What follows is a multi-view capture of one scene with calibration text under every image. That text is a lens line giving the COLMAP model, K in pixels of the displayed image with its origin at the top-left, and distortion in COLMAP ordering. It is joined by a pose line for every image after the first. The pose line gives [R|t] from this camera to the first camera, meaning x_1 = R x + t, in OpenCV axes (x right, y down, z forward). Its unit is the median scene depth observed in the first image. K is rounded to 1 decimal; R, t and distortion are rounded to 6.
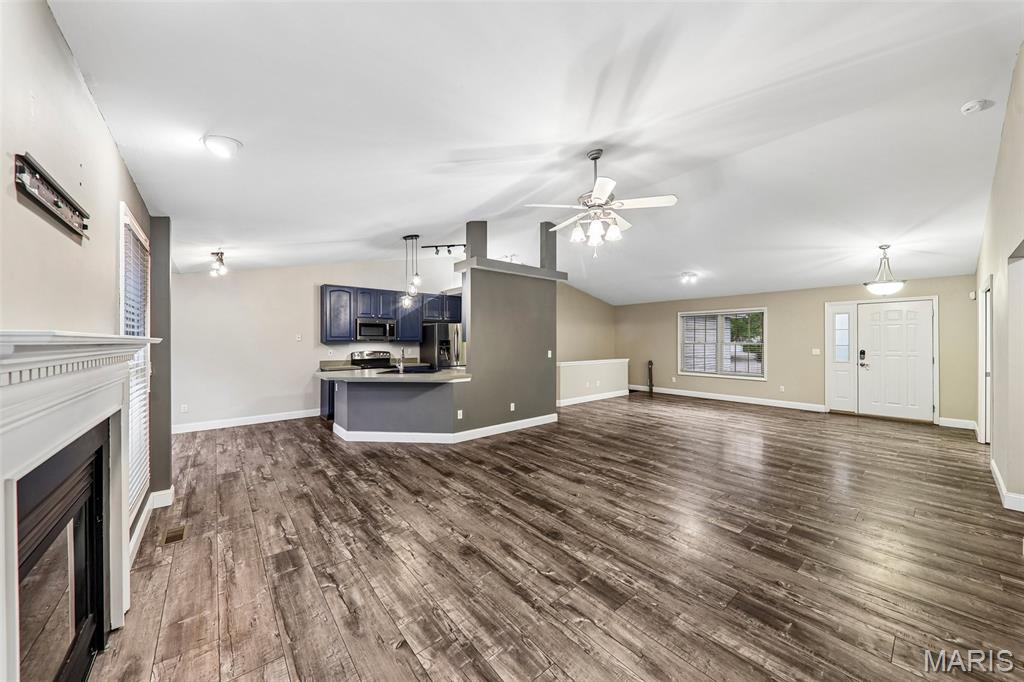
lens RADIAL K [[356.5, 0, 512.7], [0, 356.5, 343.5], [0, 0, 1]] dist [0.022663, -0.008860]
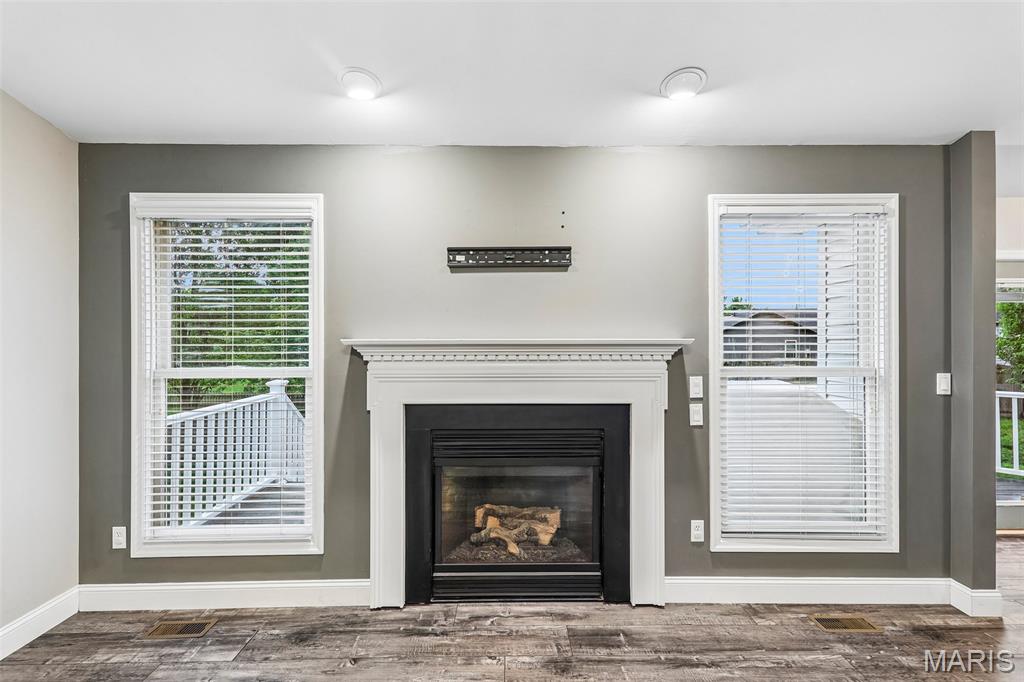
lens RADIAL K [[474.9, 0, 512.0], [0, 474.9, 341.0], [0, 0, 1]] dist [0.002026, 0.000399]
pose [[-0.627402, 0.000775, -0.778695, 0.159920], [-0.001715, 0.999996, 0.002377, -0.006320], [0.778694, 0.002827, -0.627398, 1.057864]]
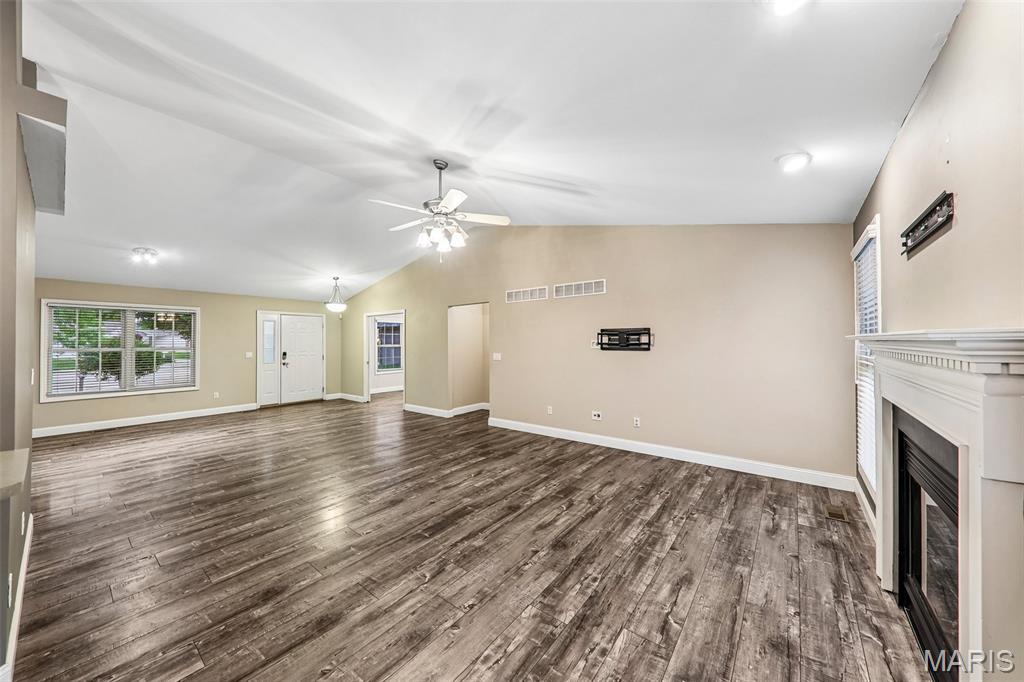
lens RADIAL K [[356.5, 0, 512.7], [0, 356.5, 343.5], [0, 0, 1]] dist [0.022663, -0.008860]
pose [[-0.212998, 0.000304, 0.977053, -0.986890], [0.017434, 0.999842, 0.003489, -0.002992], [-0.976897, 0.017777, -0.212969, 1.203095]]
